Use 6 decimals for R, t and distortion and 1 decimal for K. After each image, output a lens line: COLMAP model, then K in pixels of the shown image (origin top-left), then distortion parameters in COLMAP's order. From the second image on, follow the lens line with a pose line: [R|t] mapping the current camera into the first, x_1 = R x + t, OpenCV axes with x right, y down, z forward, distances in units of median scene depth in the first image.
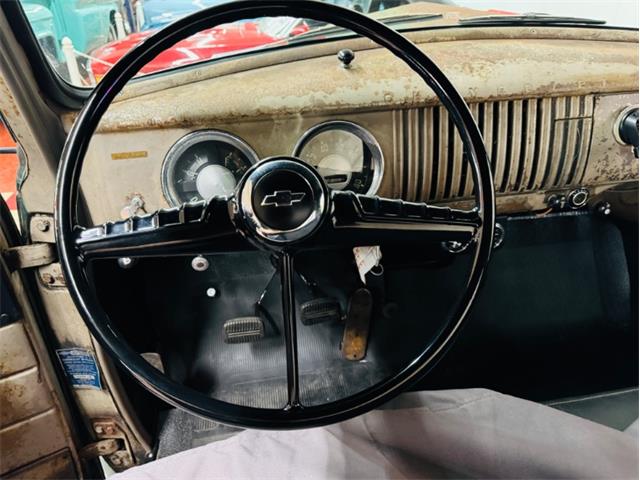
lens RADIAL K [[454.4, 0, 319.1], [0, 454.4, 236.1], [0, 0, 1]] dist [0.034720, -0.044965]
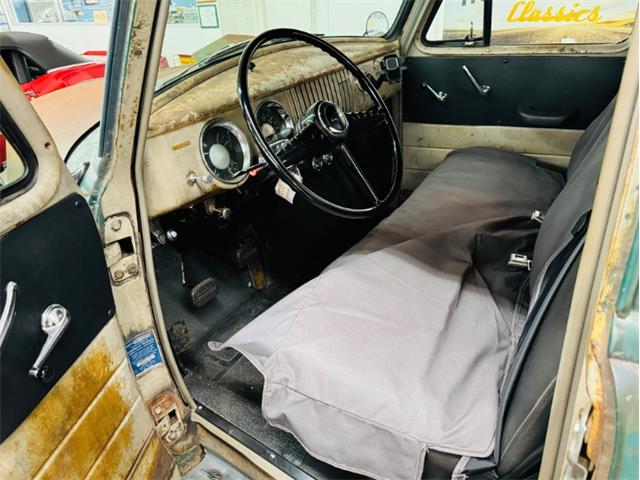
lens RADIAL K [[454.4, 0, 319.1], [0, 454.4, 236.1], [0, 0, 1]] dist [0.034720, -0.044965]
pose [[0.617023, -0.375779, 0.691427, -1.198224], [0.422945, 0.899292, 0.111318, 0.100967], [-0.663626, 0.223750, 0.713818, -0.248396]]
